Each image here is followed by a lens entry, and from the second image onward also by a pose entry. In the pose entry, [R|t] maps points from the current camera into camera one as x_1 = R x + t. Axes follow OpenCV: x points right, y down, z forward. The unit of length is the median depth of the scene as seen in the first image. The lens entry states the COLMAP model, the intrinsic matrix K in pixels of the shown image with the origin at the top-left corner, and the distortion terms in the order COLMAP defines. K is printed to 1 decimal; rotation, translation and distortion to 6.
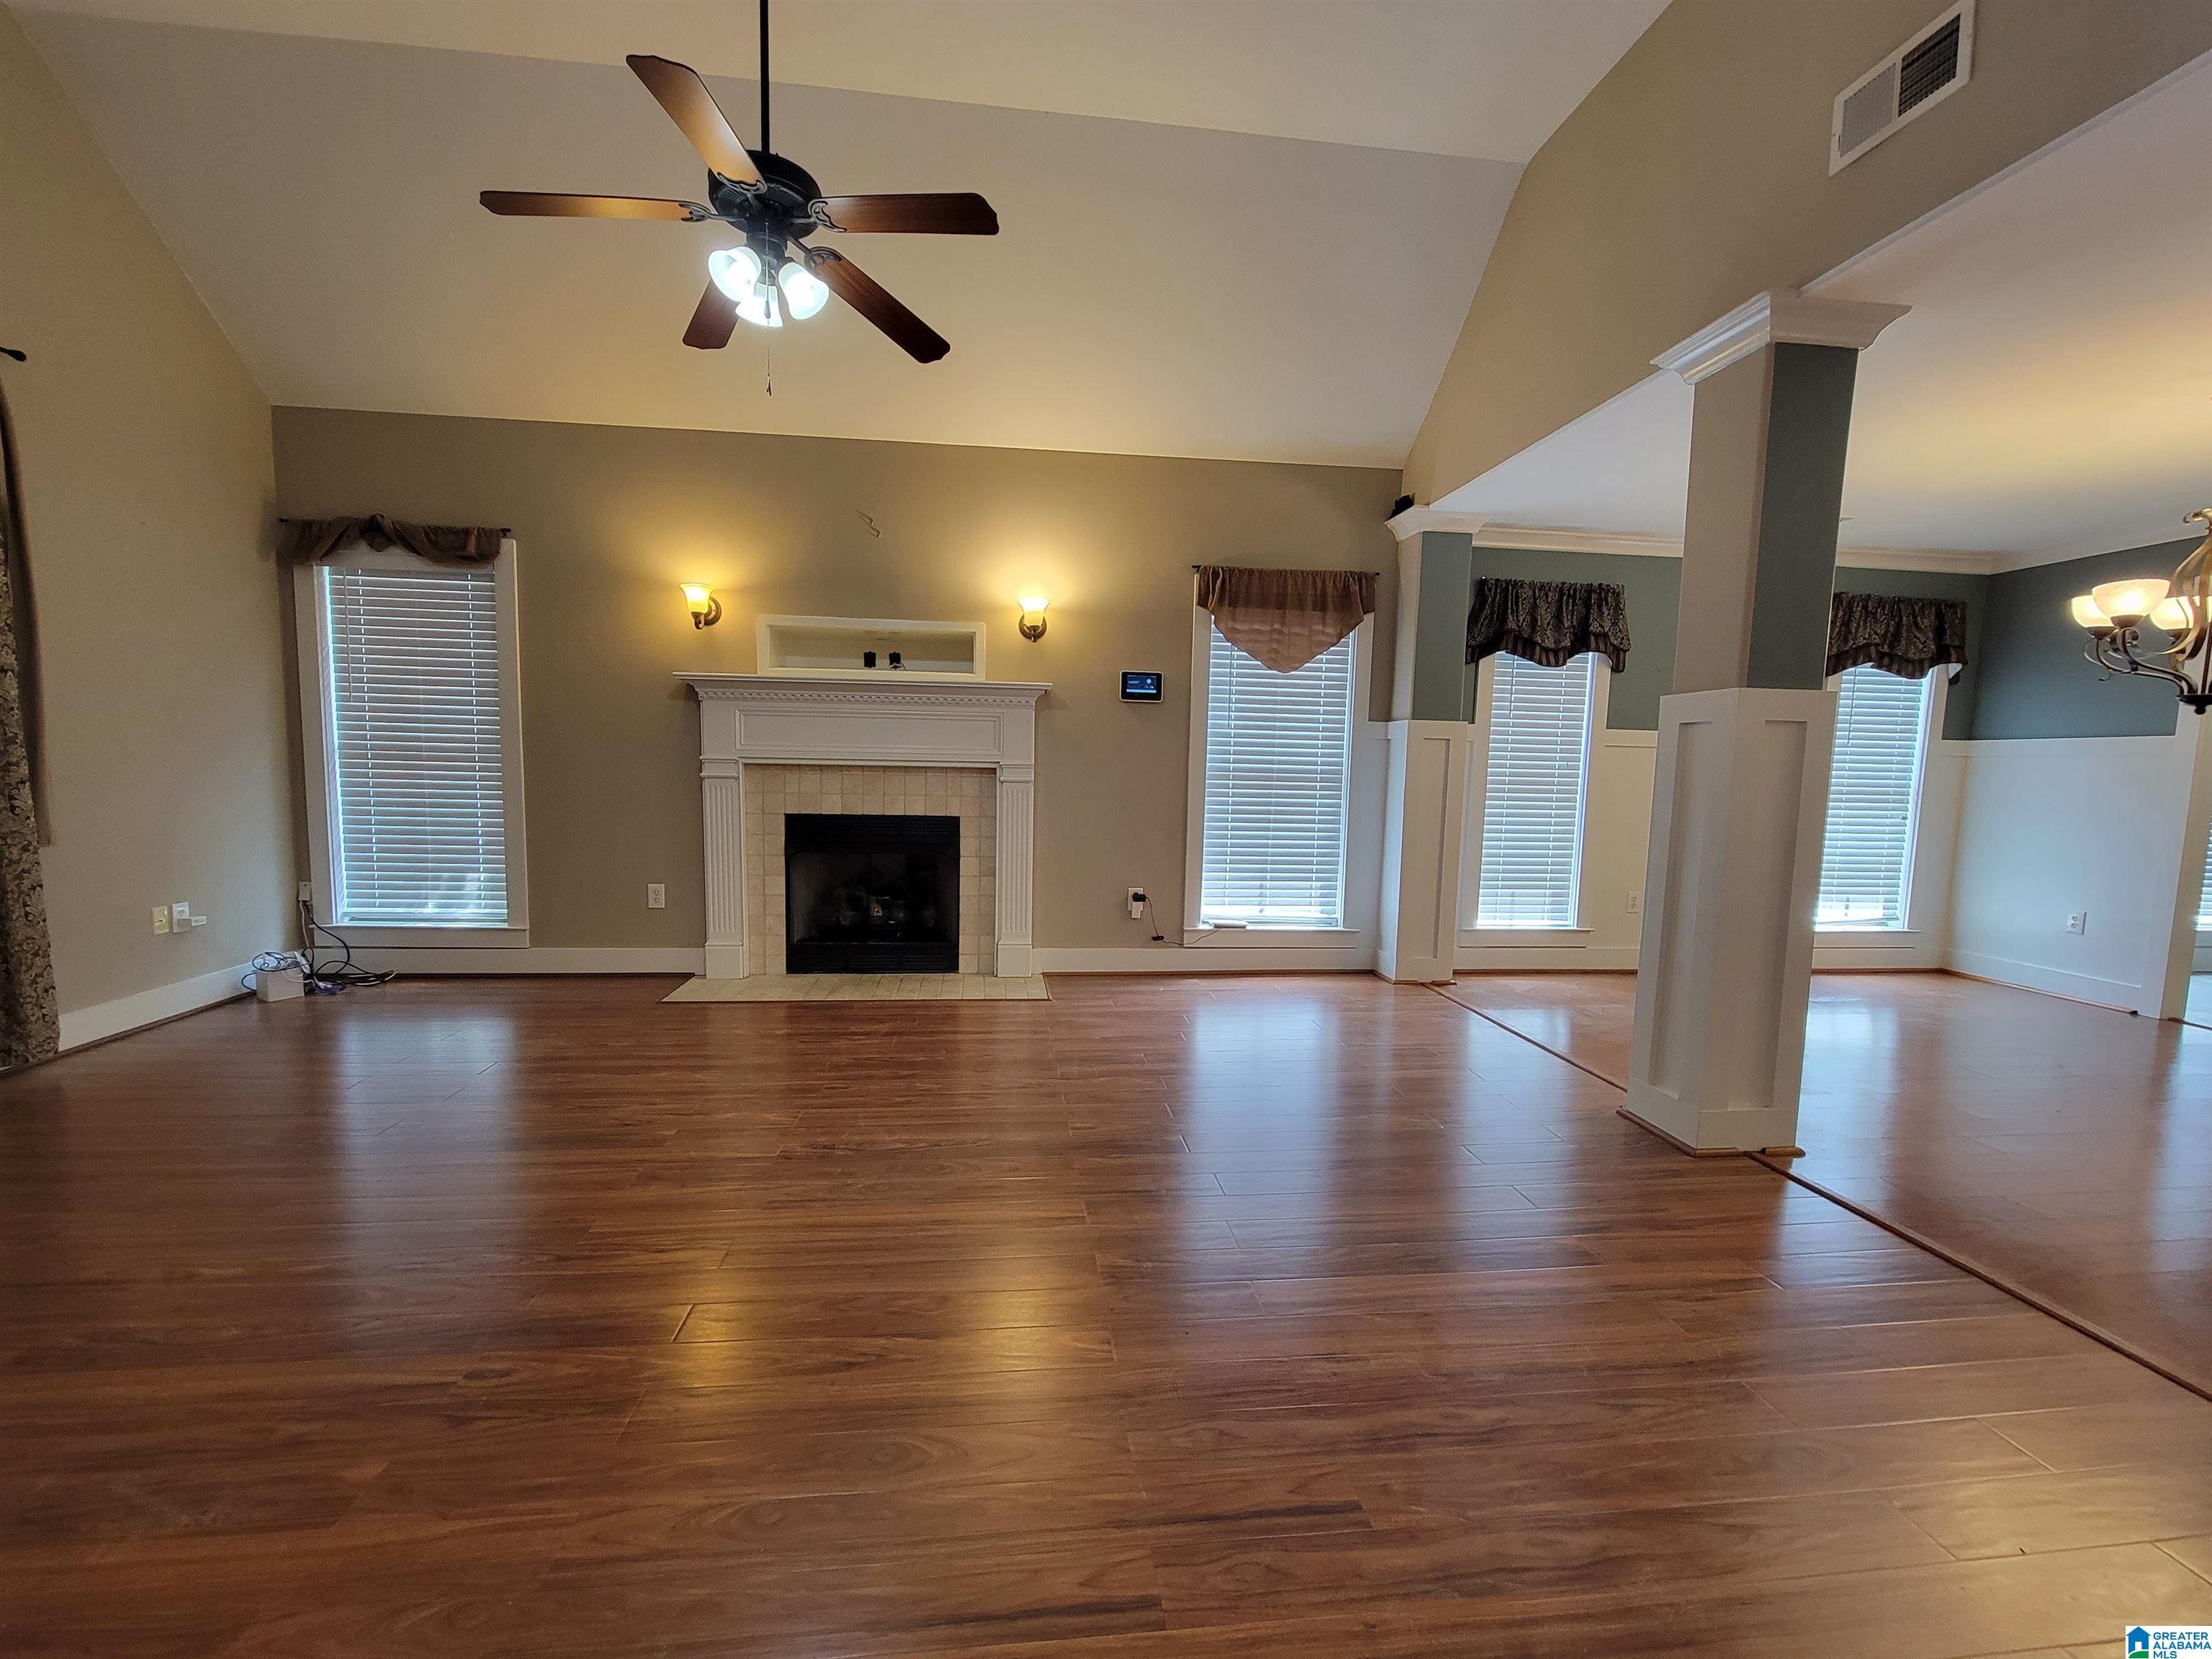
lens RADIAL K [[906.8, 0, 1099.5], [0, 906.8, 847.5], [0, 0, 1]] dist [-0.002425, -0.000197]
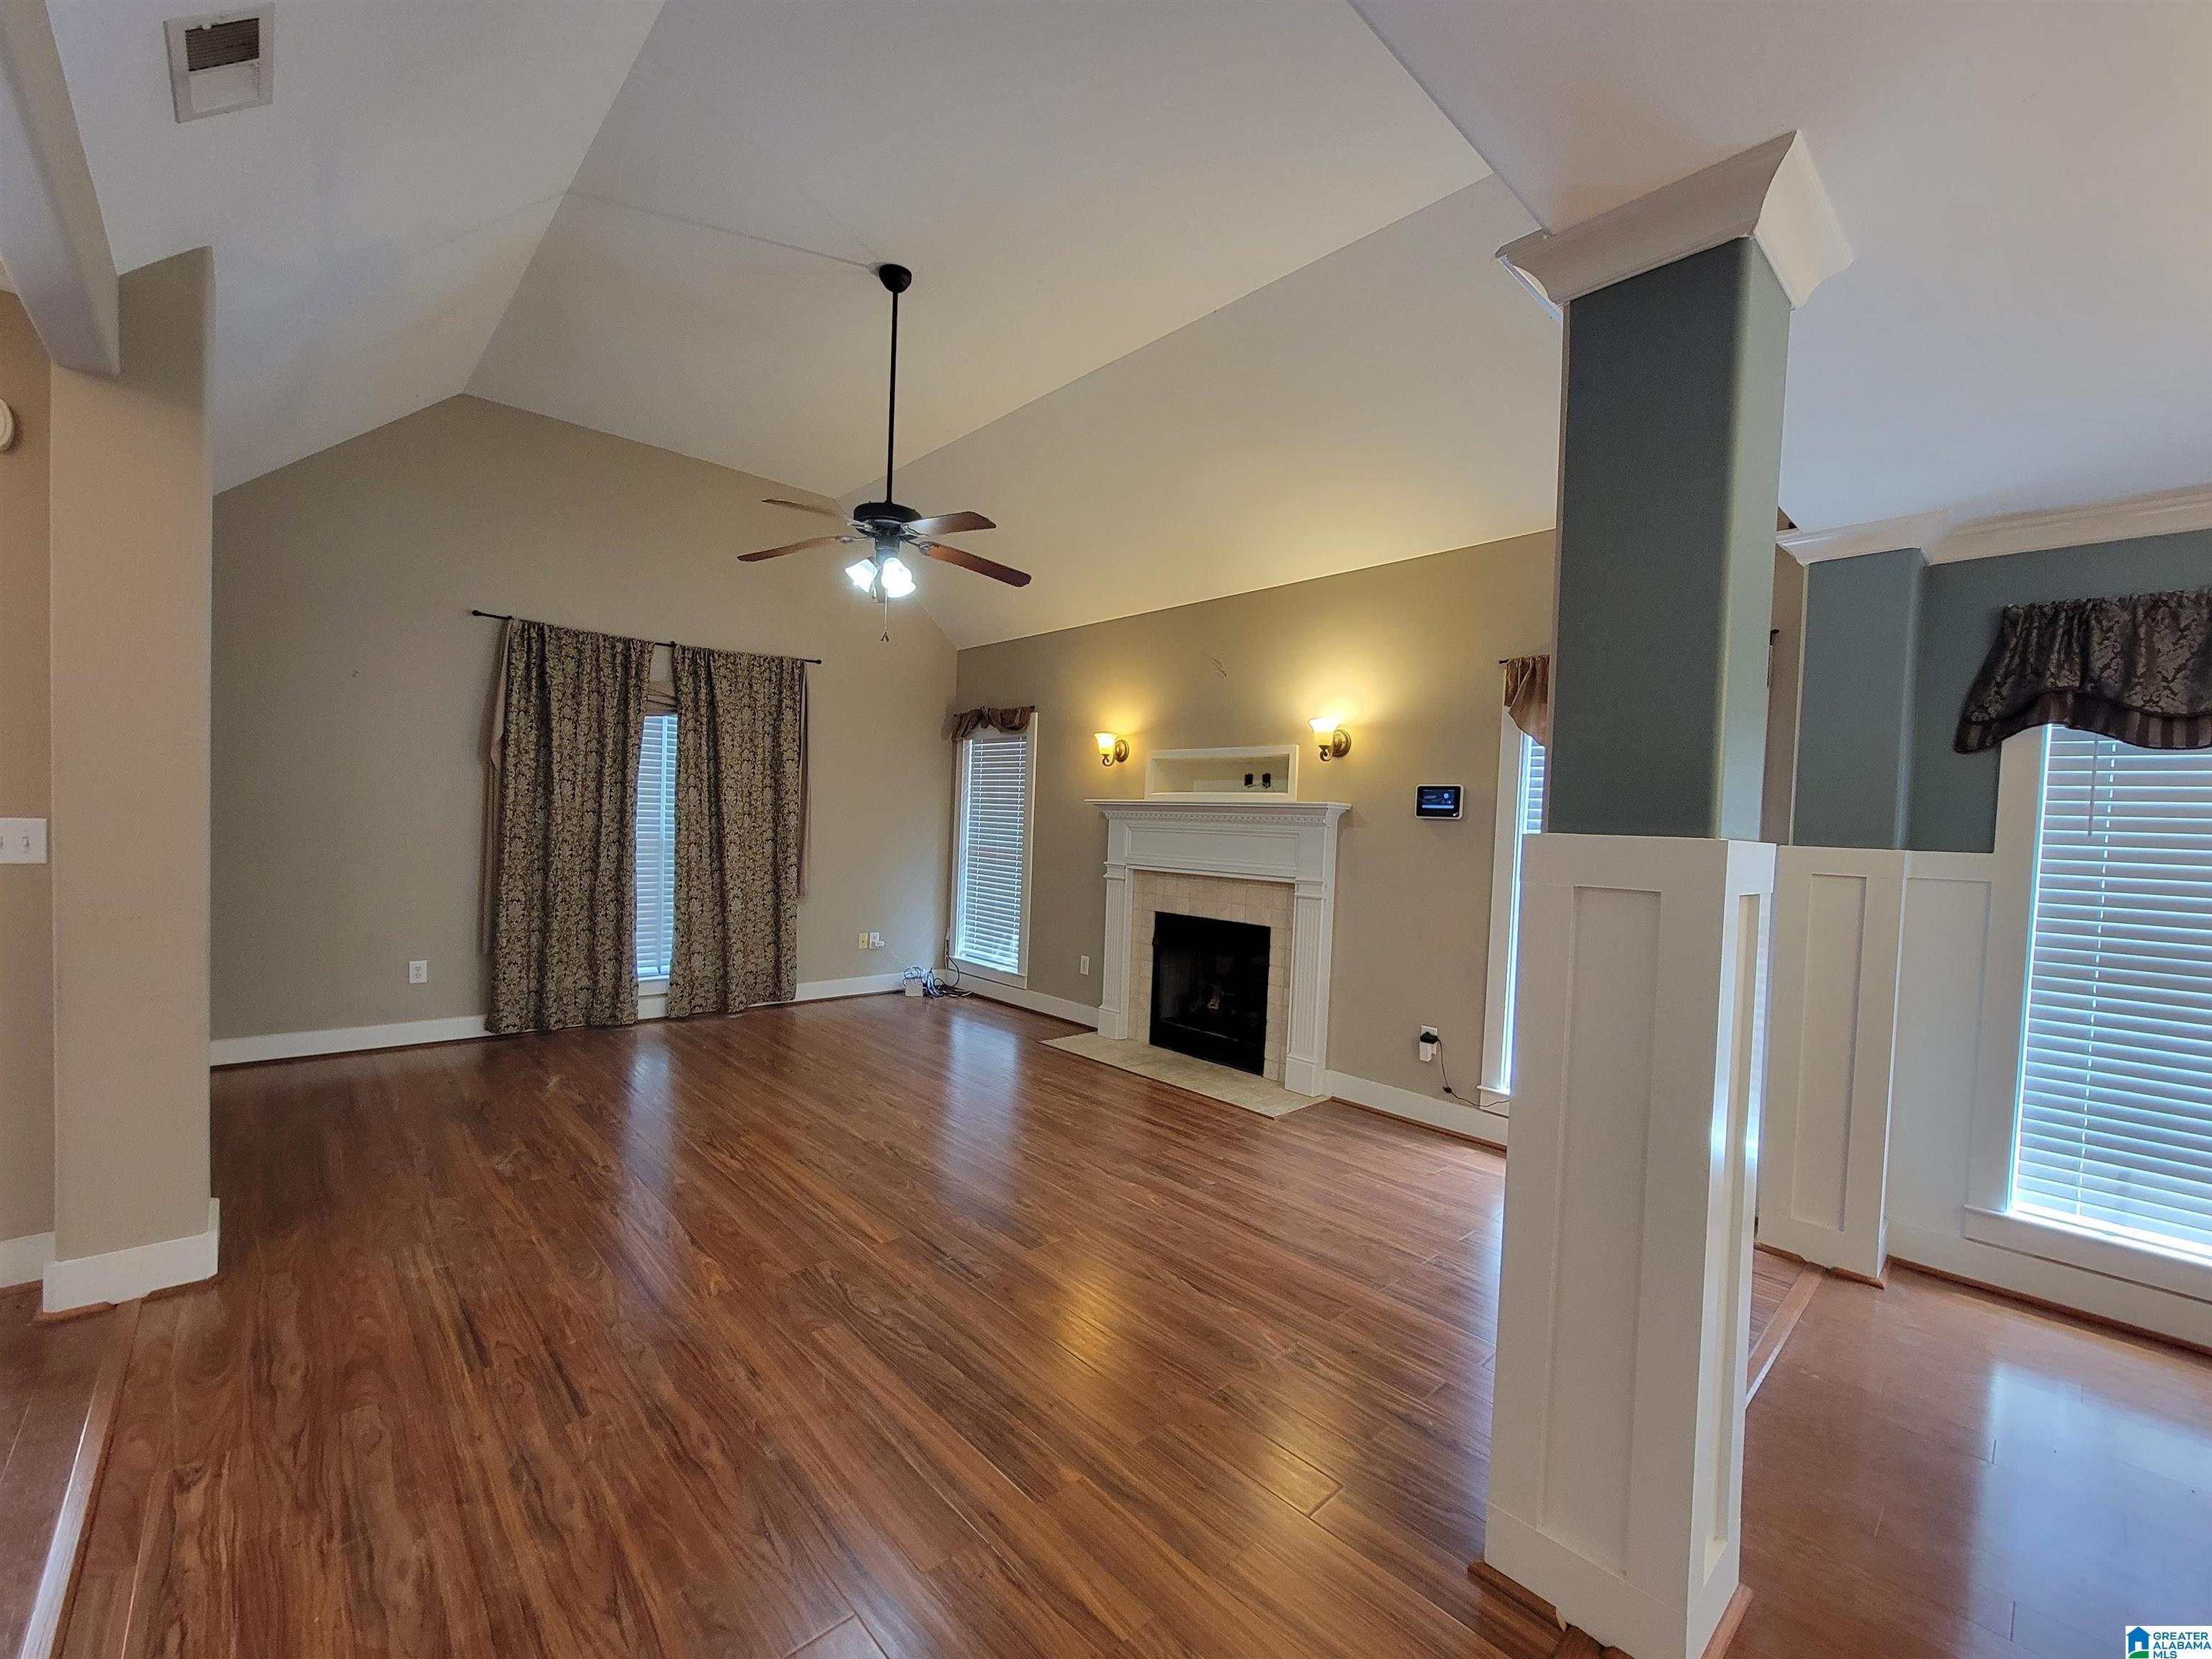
lens RADIAL K [[906.8, 0, 1099.3], [0, 906.8, 847.6], [0, 0, 1]] dist [-0.002425, -0.000197]
pose [[0.591287, 0.024078, -0.806101, 0.570614], [-0.102388, 0.993707, -0.045421, -0.057742], [0.799935, 0.109392, 0.590032, 0.209464]]
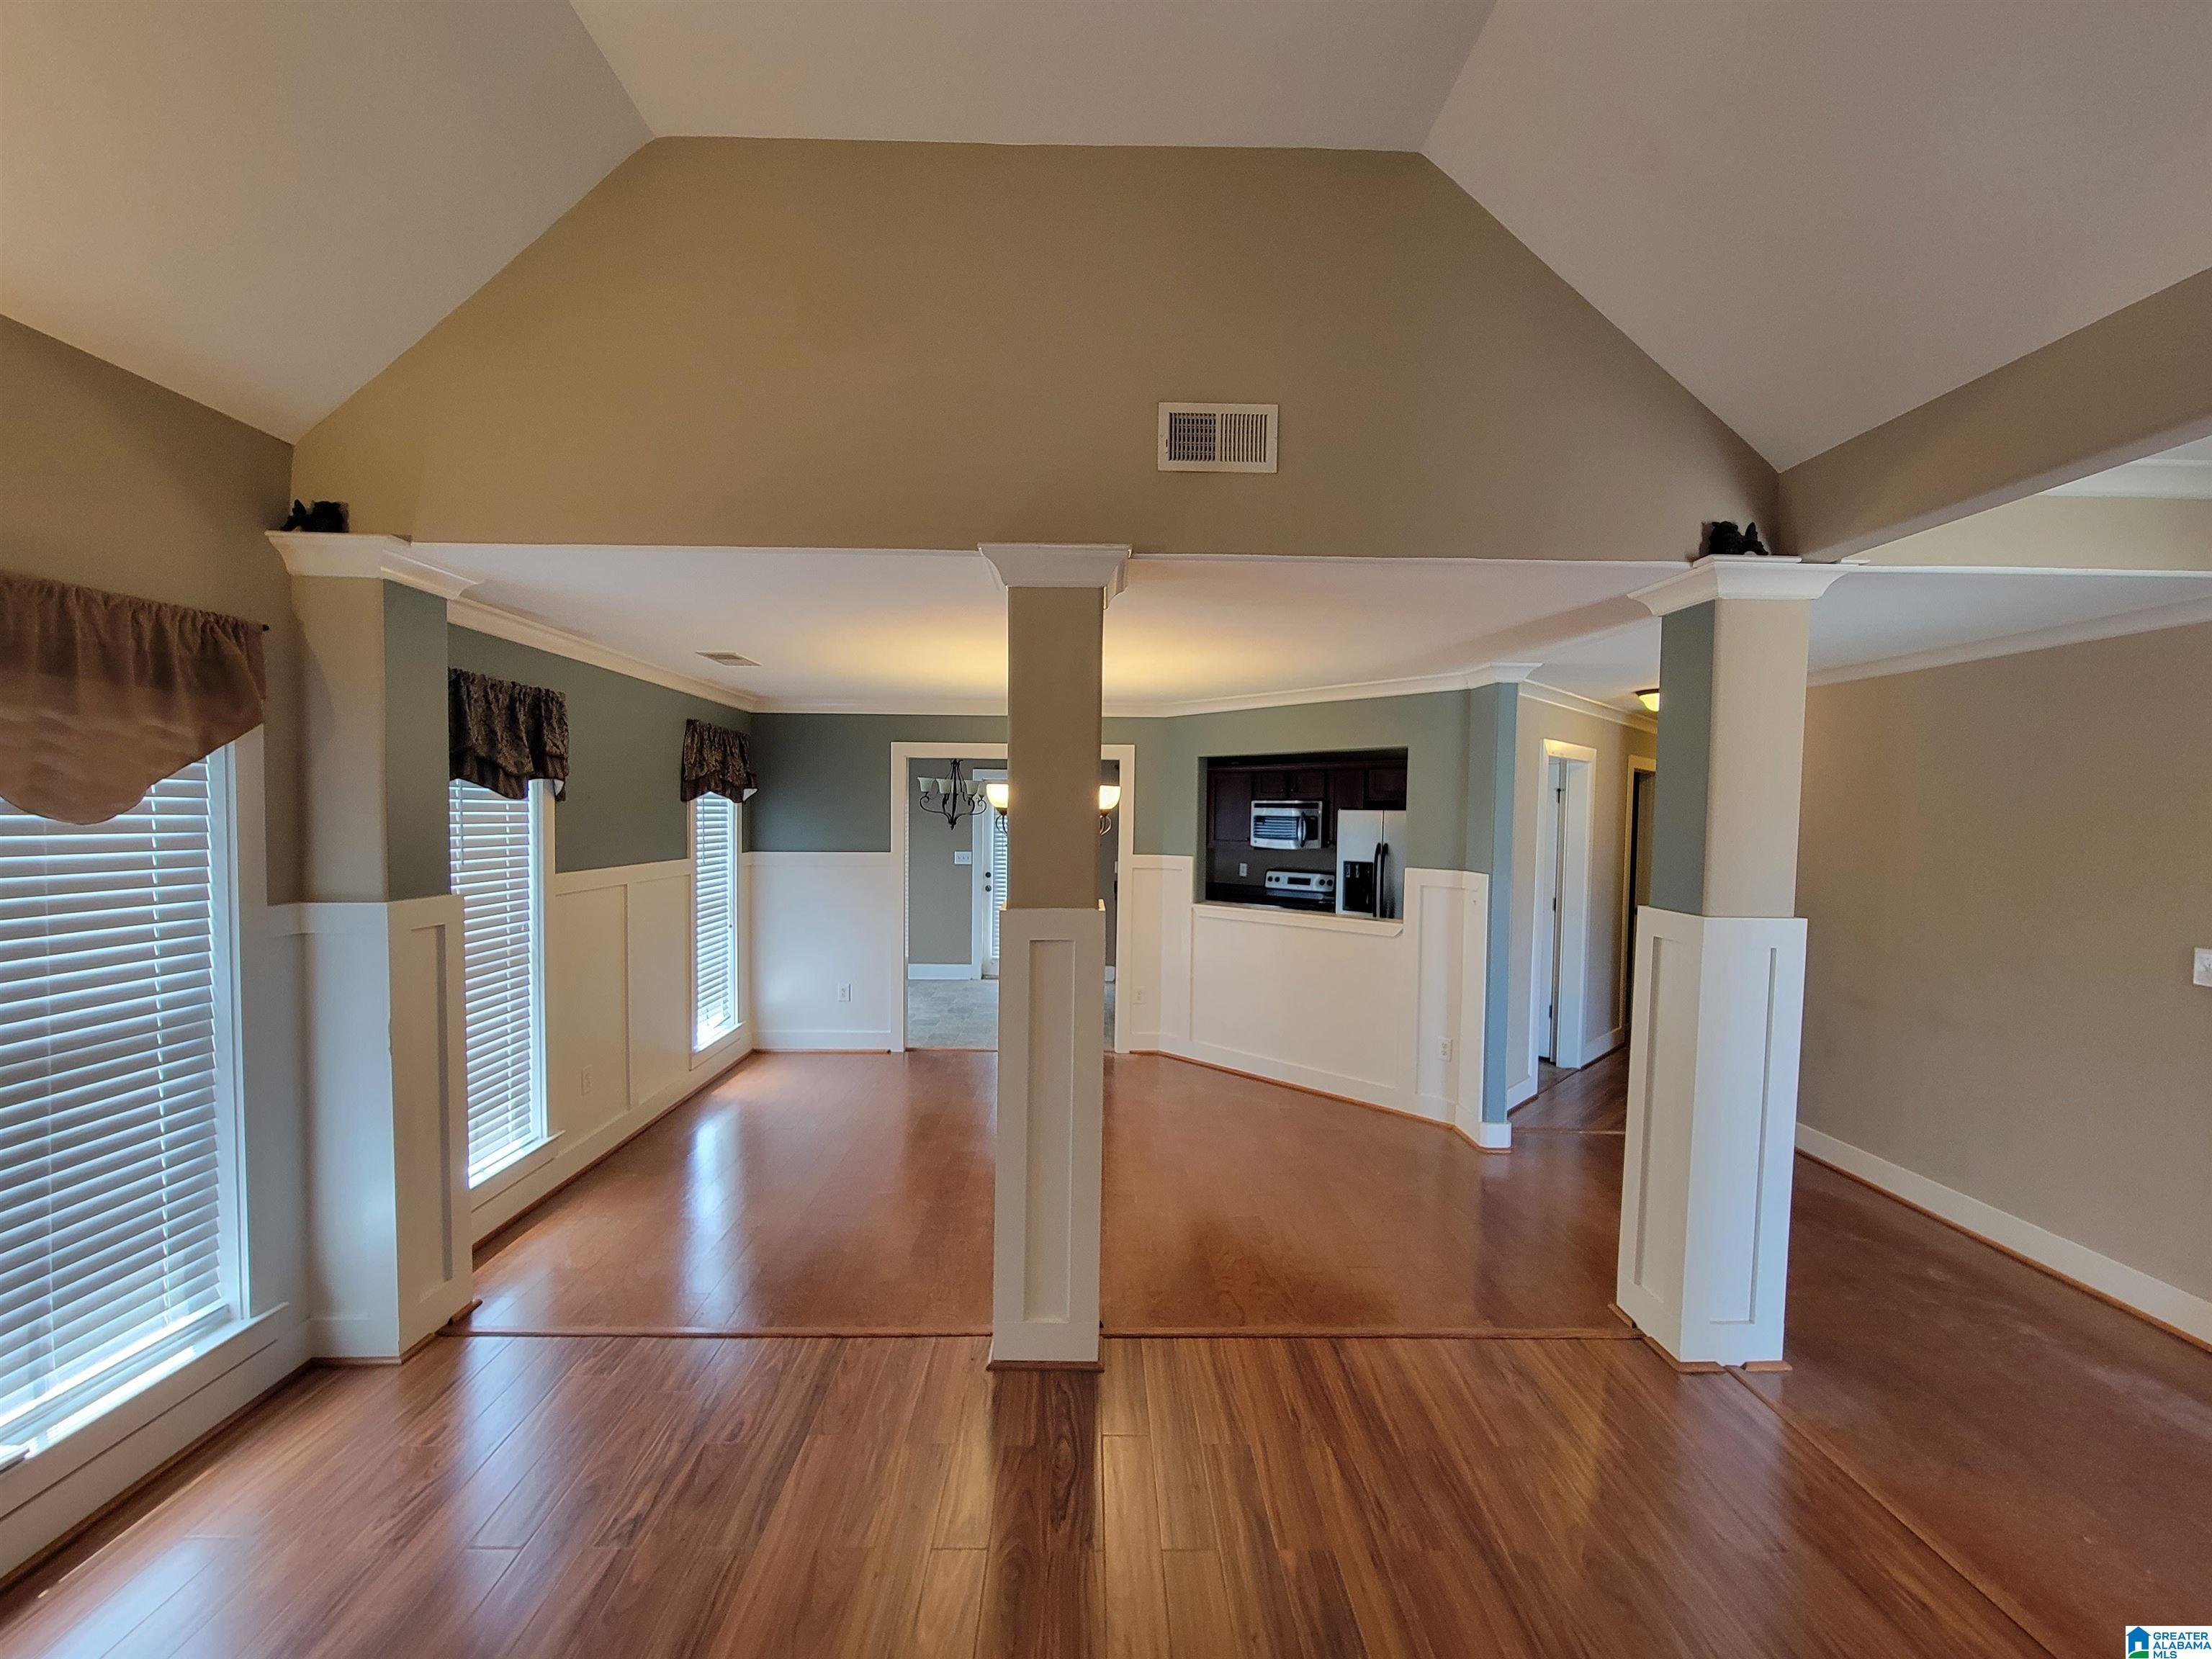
lens RADIAL K [[906.8, 0, 1101.9], [0, 906.8, 848.4], [0, 0, 1]] dist [-0.002425, -0.000197]
pose [[0.099586, -0.060246, 0.993203, -0.174997], [0.085921, 0.994958, 0.051738, -0.163467], [-0.991312, 0.080185, 0.104260, 0.484841]]
